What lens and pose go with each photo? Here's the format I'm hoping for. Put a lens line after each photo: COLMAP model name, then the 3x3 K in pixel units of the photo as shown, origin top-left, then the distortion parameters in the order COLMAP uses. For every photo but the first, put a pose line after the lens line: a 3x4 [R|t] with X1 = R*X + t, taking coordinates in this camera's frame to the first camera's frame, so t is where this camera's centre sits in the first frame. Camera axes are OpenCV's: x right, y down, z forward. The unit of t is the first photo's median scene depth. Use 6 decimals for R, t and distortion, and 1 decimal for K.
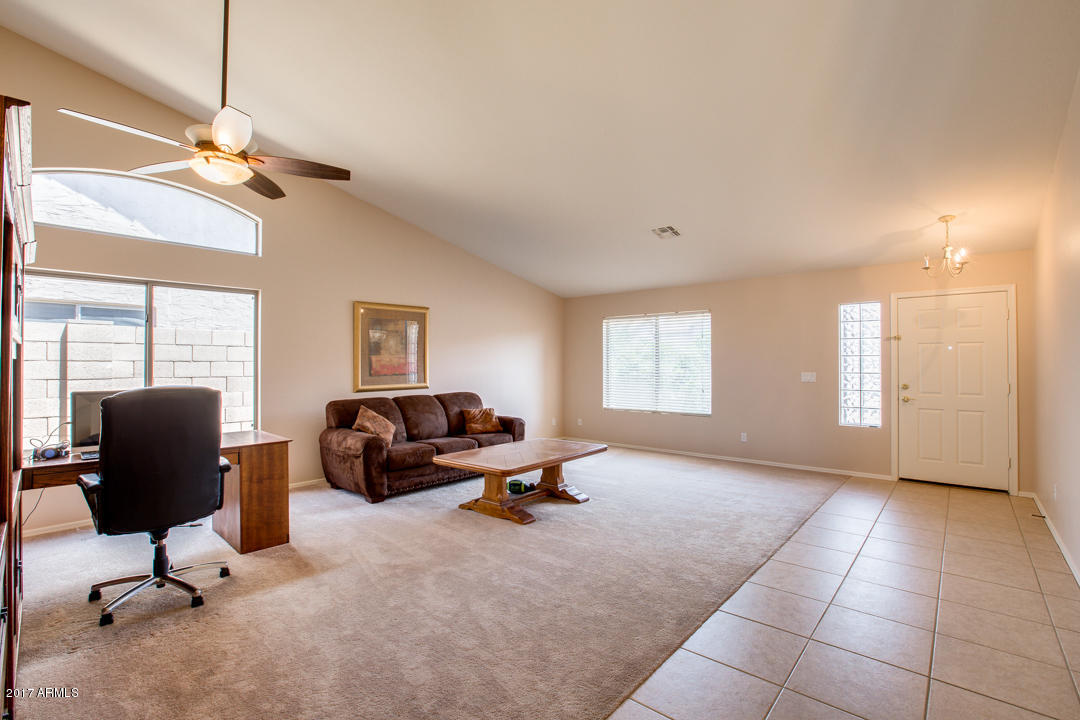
lens RADIAL K [[494.5, 0, 549.0], [0, 494.5, 359.0], [0, 0, 1]] dist [-0.005354, 0.002834]
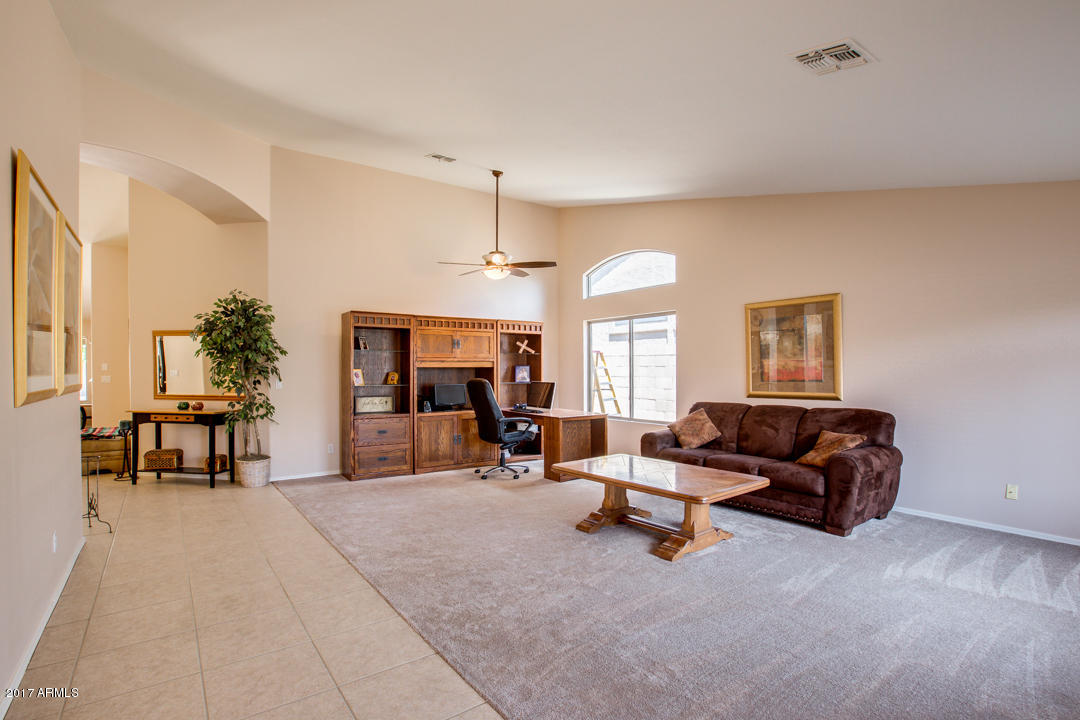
lens RADIAL K [[525.8, 0, 541.6], [0, 525.8, 365.6], [0, 0, 1]] dist [-0.003333, -0.000477]
pose [[-0.227162, 0.003578, -0.973850, 0.676263], [0.017051, 0.999855, -0.000304, -0.001573], [0.973708, -0.016674, -0.227190, 0.788515]]
